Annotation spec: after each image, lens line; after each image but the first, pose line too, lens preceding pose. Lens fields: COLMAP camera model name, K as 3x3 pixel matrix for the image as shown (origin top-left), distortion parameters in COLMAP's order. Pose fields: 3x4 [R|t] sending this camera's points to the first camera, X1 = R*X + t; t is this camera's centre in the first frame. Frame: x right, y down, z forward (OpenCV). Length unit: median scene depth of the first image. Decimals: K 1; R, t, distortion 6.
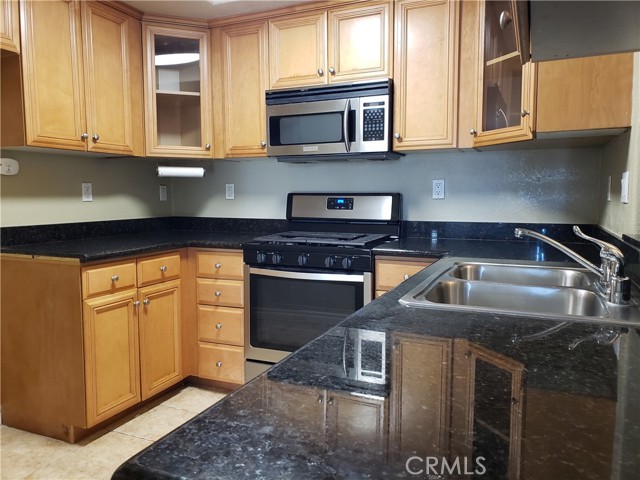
lens RADIAL K [[499.9, 0, 316.0], [0, 499.9, 234.8], [0, 0, 1]] dist [0.039276, -0.012368]
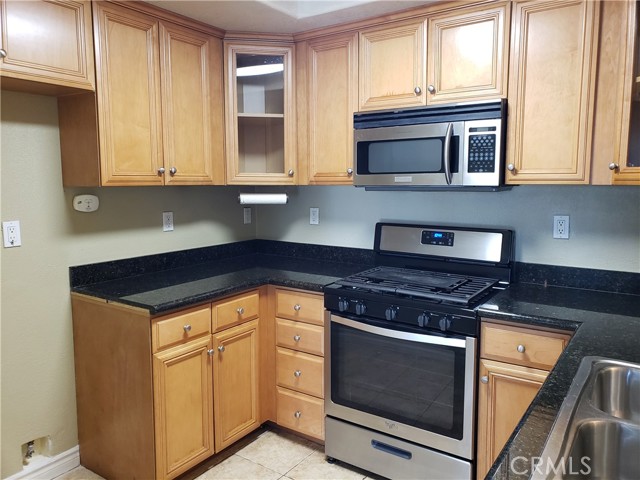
lens RADIAL K [[499.9, 0, 317.4], [0, 499.9, 228.8], [0, 0, 1]] dist [0.039276, -0.012368]
pose [[0.982850, 0.020364, -0.183279, 0.002516], [-0.016418, 0.999600, 0.023017, -0.104009], [0.183674, -0.019613, 0.982791, 0.117722]]
